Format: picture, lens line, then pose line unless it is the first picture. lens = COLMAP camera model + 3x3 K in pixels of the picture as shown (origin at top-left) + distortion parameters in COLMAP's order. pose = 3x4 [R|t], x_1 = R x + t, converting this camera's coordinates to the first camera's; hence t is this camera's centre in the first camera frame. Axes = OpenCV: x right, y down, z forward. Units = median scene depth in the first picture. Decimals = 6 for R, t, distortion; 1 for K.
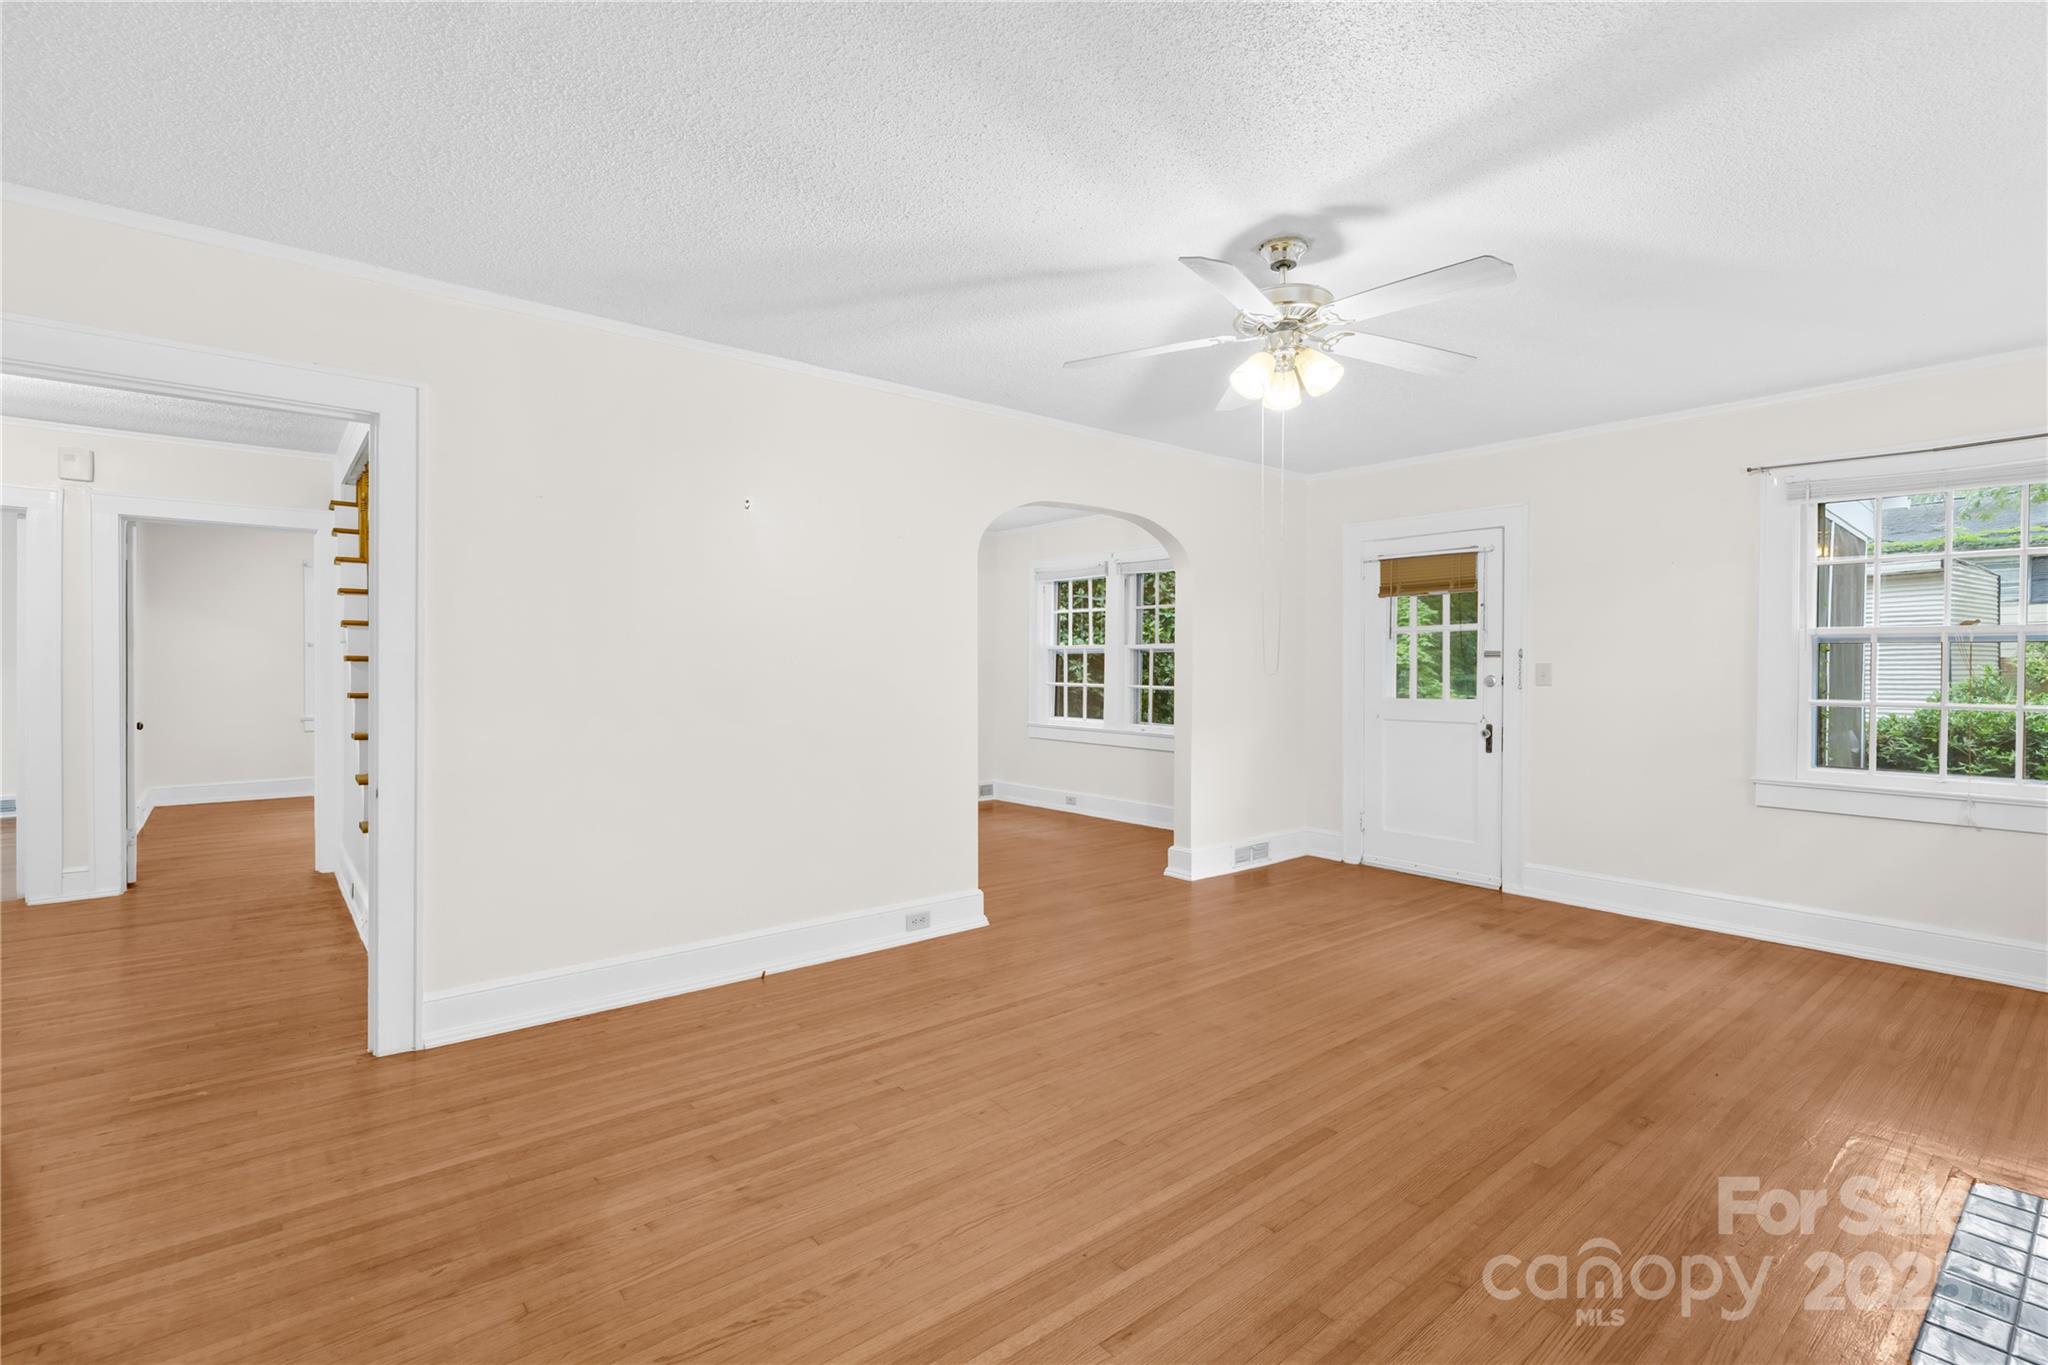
lens RADIAL K [[911.3, 0, 1023.3], [0, 911.3, 674.3], [0, 0, 1]] dist [-0.002139, -0.000125]
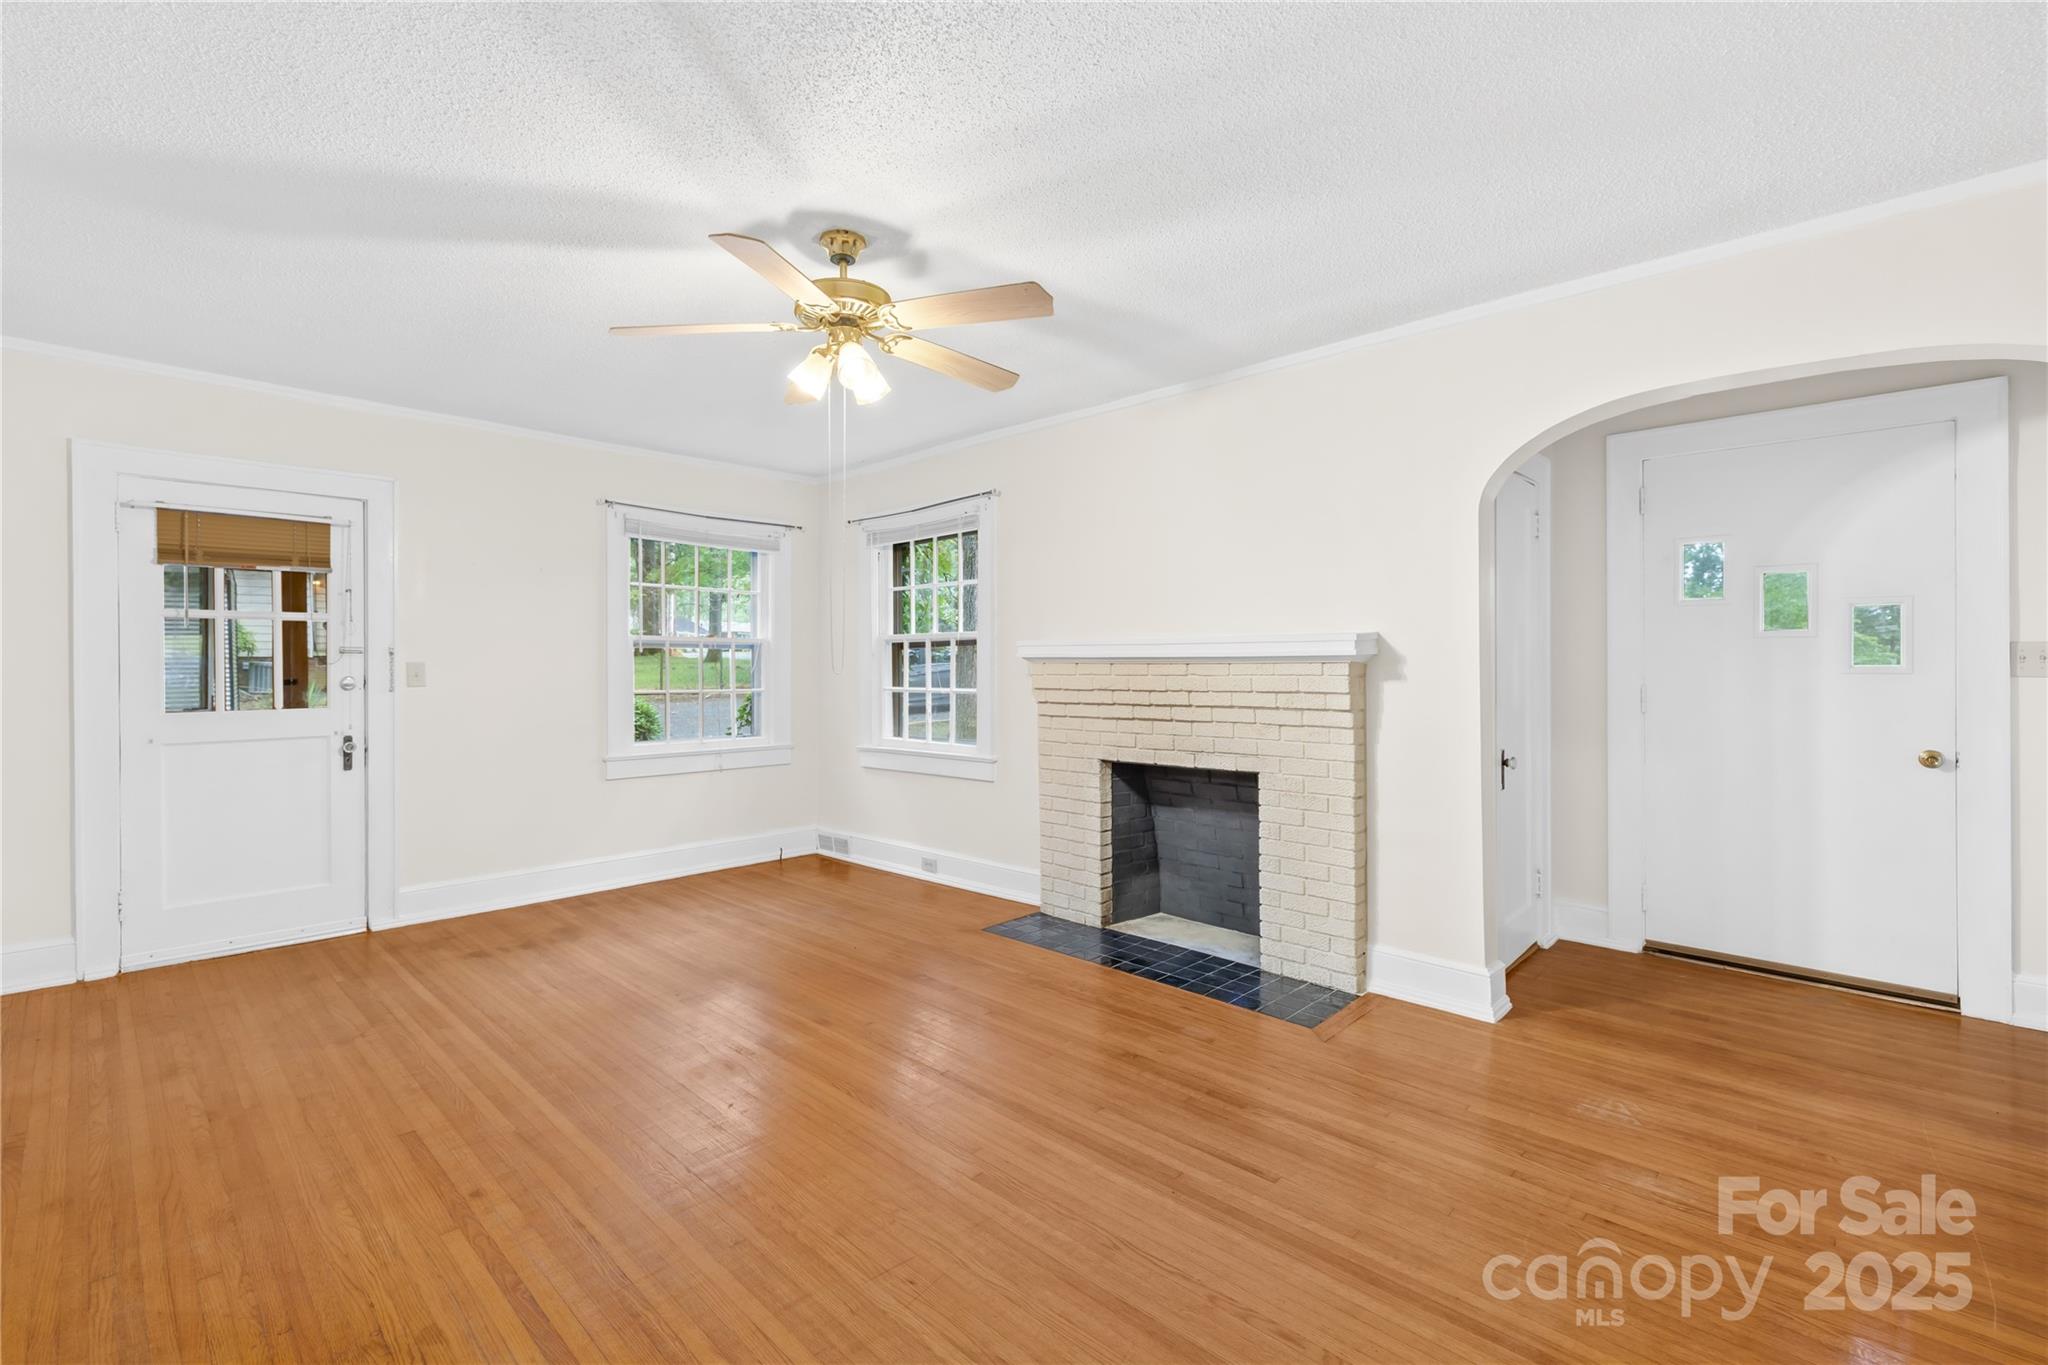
lens RADIAL K [[911.3, 0, 1024.1], [0, 911.3, 671.0], [0, 0, 1]] dist [-0.002139, -0.000125]
pose [[-0.113226, -0.010619, 0.993513, -0.510762], [0.011974, 0.999856, 0.012051, -0.009113], [-0.993497, 0.013261, -0.113082, 0.652958]]
